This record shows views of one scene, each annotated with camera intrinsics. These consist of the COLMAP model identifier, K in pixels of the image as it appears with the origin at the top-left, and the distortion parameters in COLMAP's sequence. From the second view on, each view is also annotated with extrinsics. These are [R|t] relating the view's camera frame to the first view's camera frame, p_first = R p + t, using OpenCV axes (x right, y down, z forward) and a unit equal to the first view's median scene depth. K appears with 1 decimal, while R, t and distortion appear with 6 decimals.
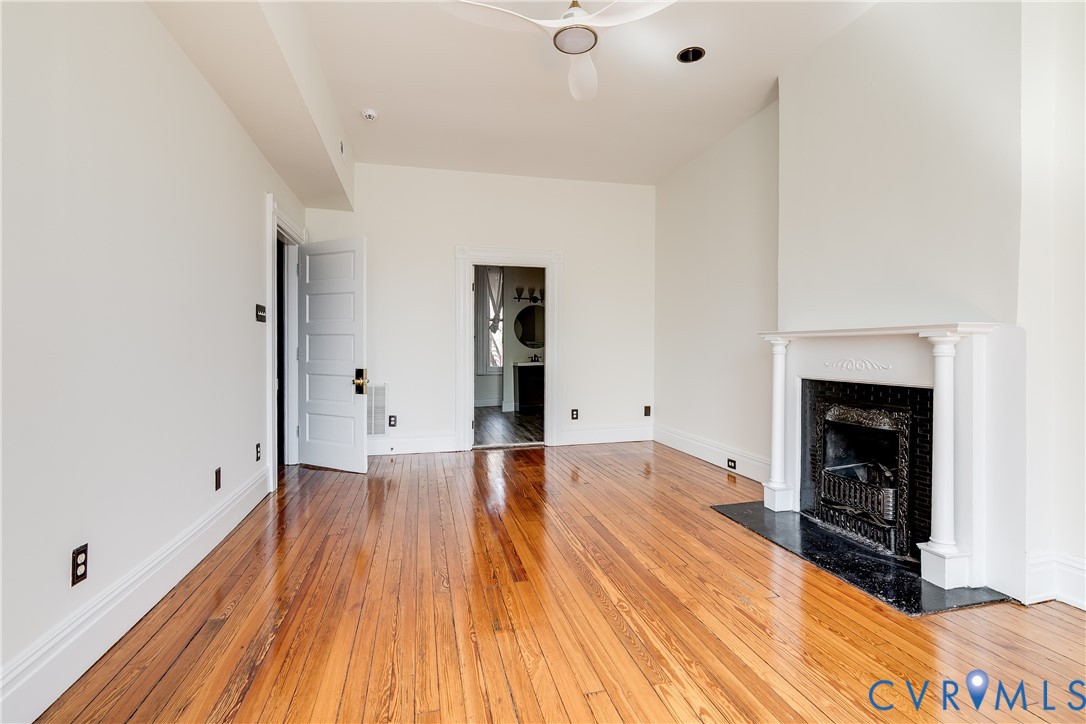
lens RADIAL K [[494.1, 0, 545.0], [0, 494.1, 357.5], [0, 0, 1]] dist [0.007915, 0.000755]
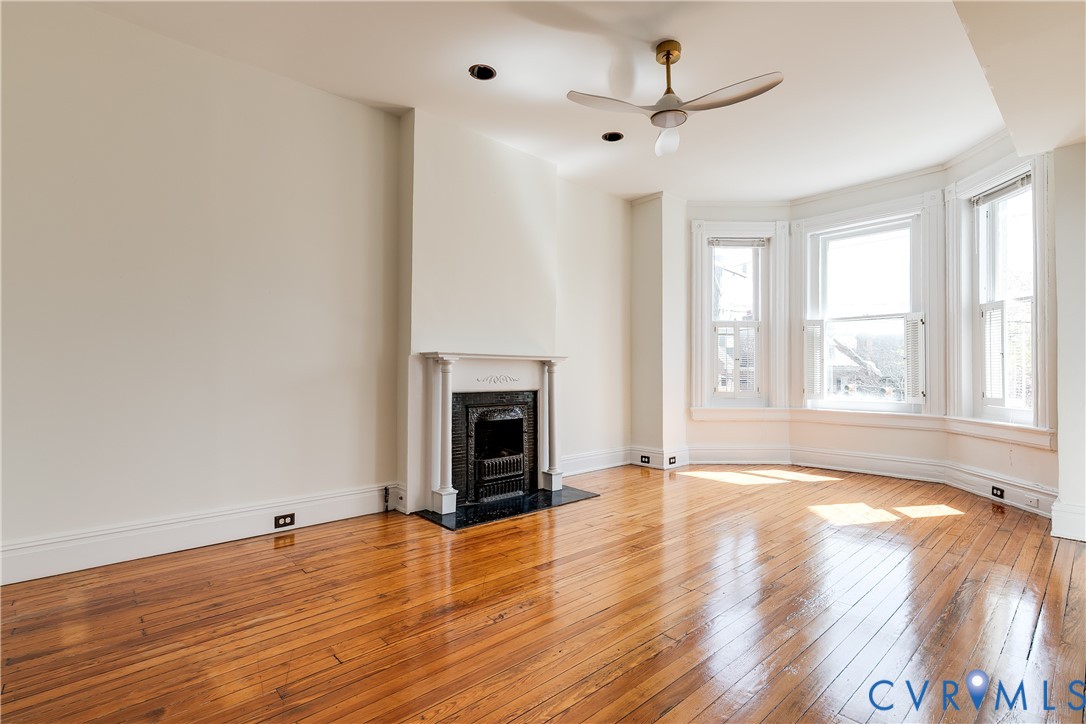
lens RADIAL K [[494.1, 0, 564.2], [0, 494.1, 364.0], [0, 0, 1]] dist [0.007915, 0.000755]
pose [[-0.479431, 0.006193, 0.877558, -0.755103], [0.009300, 0.999955, -0.001976, -0.025284], [-0.877531, 0.007214, -0.479467, 1.536744]]
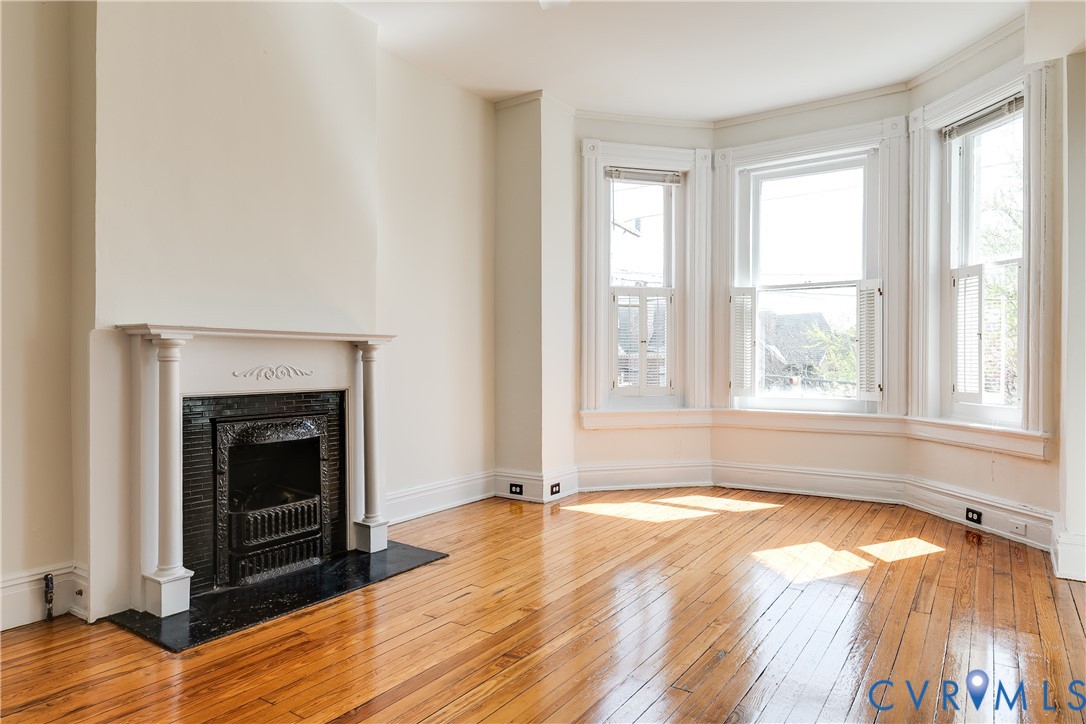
lens RADIAL K [[650.1, 0, 543.9], [0, 650.1, 361.6], [0, 0, 1]] dist [0.010281, -0.001157]
pose [[-0.658257, -0.008333, 0.752747, -0.539482], [0.008894, 0.999783, 0.018845, -0.021461], [-0.752741, 0.019100, -0.658040, 1.398158]]
